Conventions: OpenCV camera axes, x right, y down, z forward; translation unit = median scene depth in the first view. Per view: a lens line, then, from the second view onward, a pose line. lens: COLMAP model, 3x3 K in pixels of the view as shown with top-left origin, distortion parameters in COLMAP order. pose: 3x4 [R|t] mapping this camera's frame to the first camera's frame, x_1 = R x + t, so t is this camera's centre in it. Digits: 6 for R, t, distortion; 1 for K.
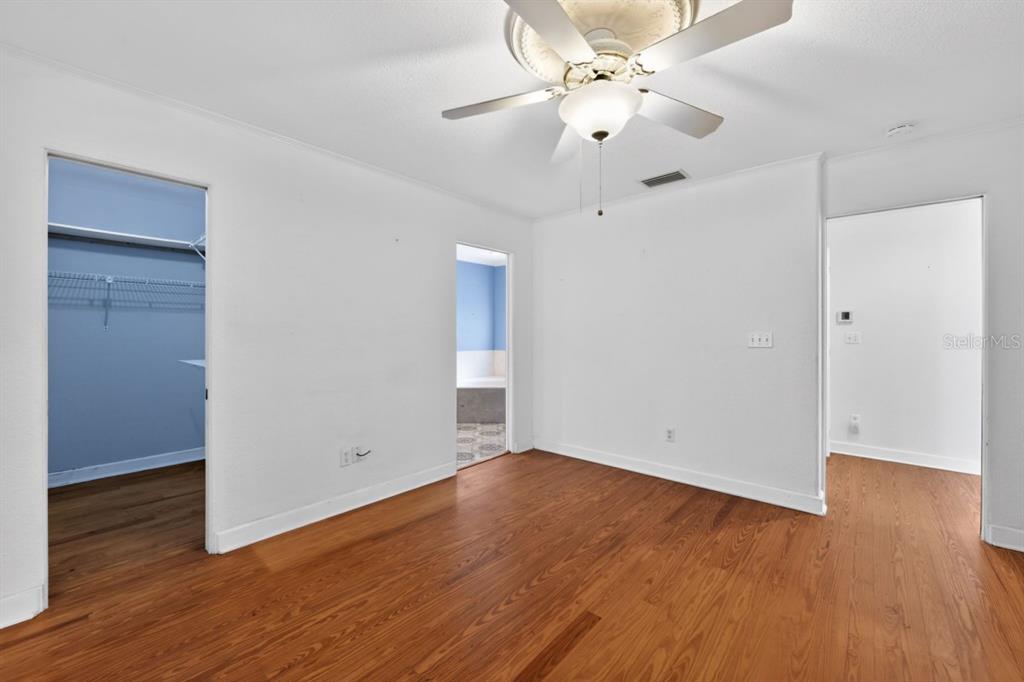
lens RADIAL K [[408.8, 0, 514.6], [0, 408.8, 331.8], [0, 0, 1]] dist [-0.010166, -0.000141]
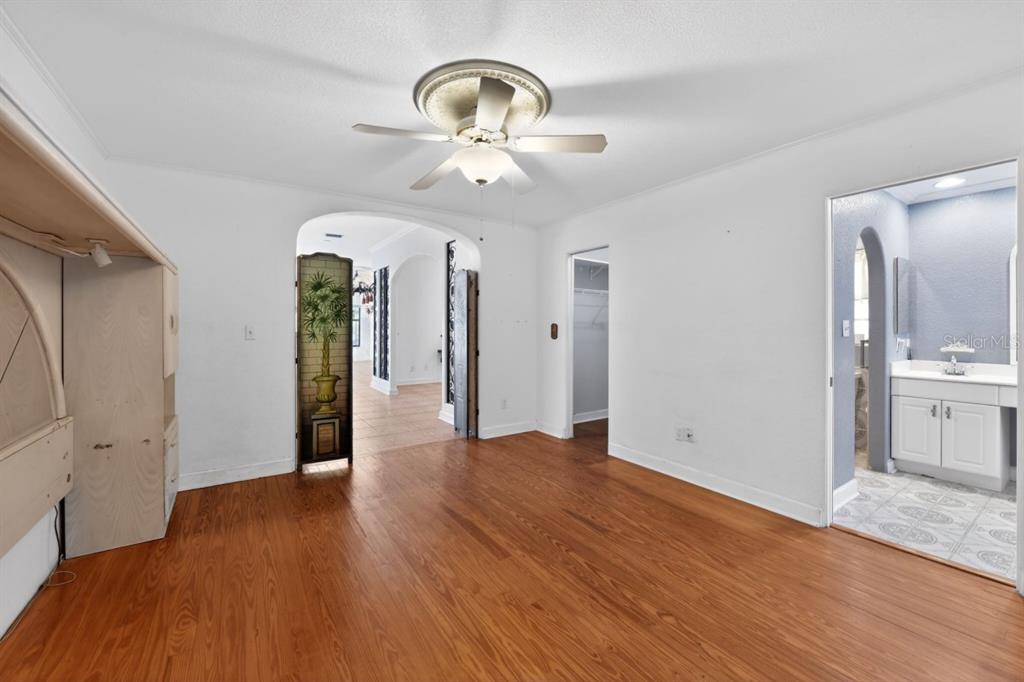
lens RADIAL K [[408.8, 0, 514.6], [0, 408.8, 331.8], [0, 0, 1]] dist [-0.010166, -0.000141]
pose [[-0.255373, 0.011515, -0.966774, 1.165557], [0.002757, 0.999934, 0.011181, -0.005013], [0.966839, 0.000190, -0.255388, 1.138794]]
